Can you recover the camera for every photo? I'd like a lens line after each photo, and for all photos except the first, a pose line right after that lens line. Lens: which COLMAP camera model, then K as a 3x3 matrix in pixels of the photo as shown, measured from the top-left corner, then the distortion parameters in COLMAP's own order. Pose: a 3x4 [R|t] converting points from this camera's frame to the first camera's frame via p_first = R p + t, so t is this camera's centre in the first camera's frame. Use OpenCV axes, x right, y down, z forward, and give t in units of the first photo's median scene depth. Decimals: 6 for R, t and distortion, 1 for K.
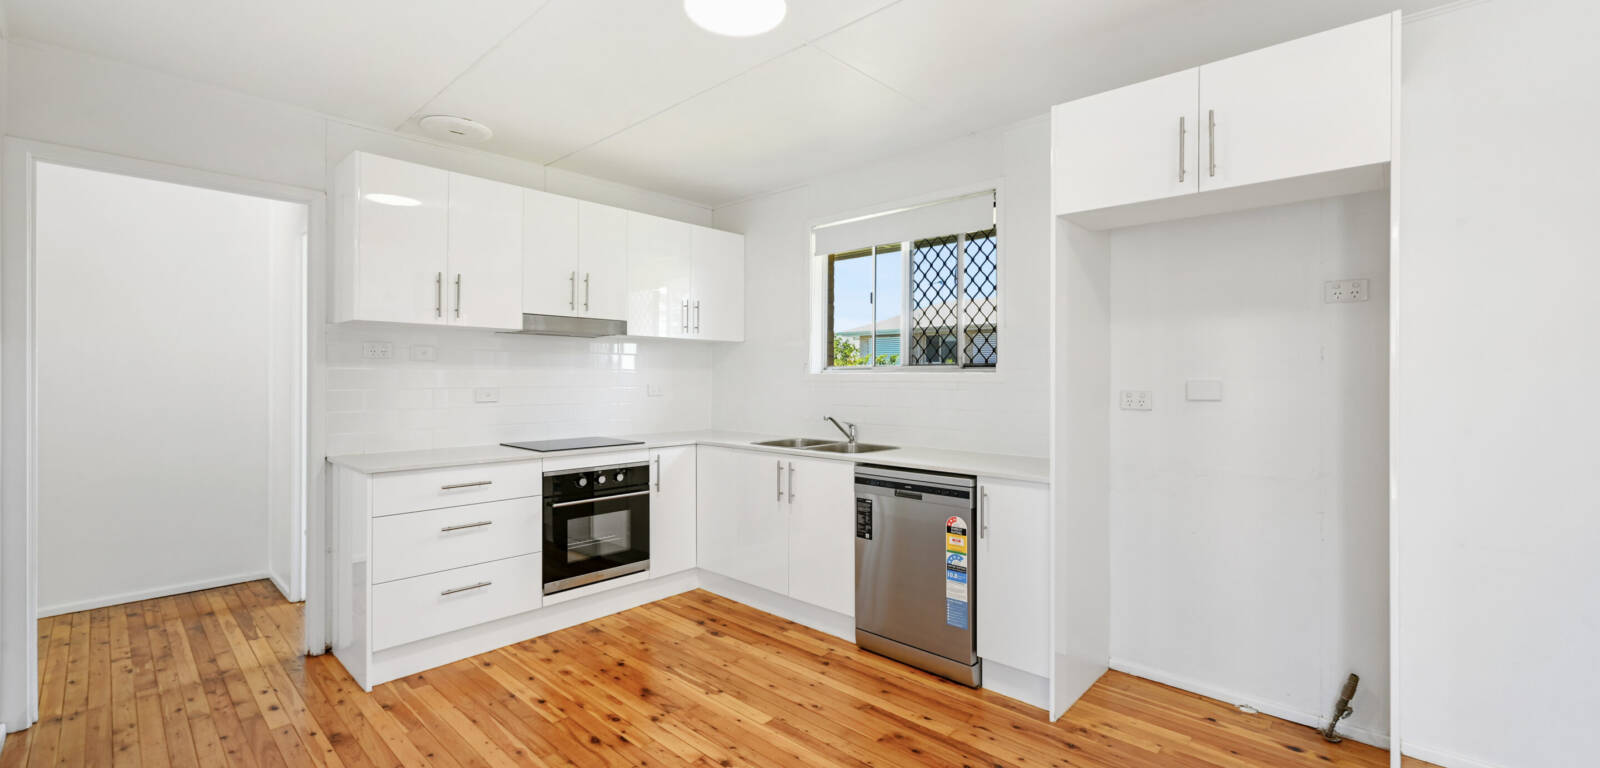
lens RADIAL K [[645.7, 0, 801.0], [0, 645.7, 380.9], [0, 0, 1]] dist [0.000672, -0.000016]
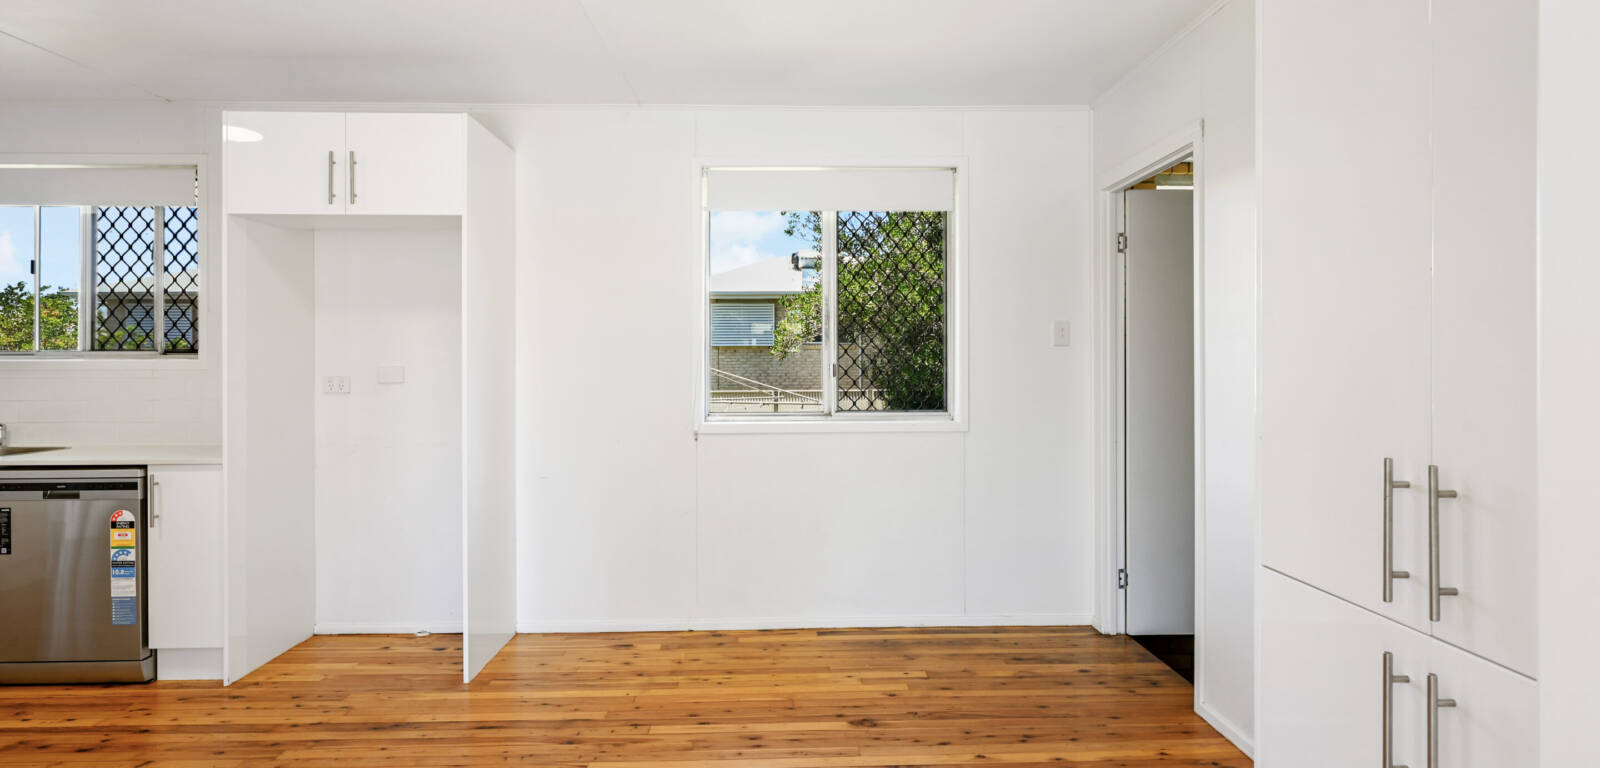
lens RADIAL K [[815.0, 0, 797.5], [0, 815.0, 363.7], [0, 0, 1]] dist [-0.003891, 0.001083]
pose [[0.712543, -0.005616, 0.701606, 0.108985], [0.007786, 0.999970, 0.000097, 0.000308], [-0.701585, 0.005394, 0.712565, -0.567555]]
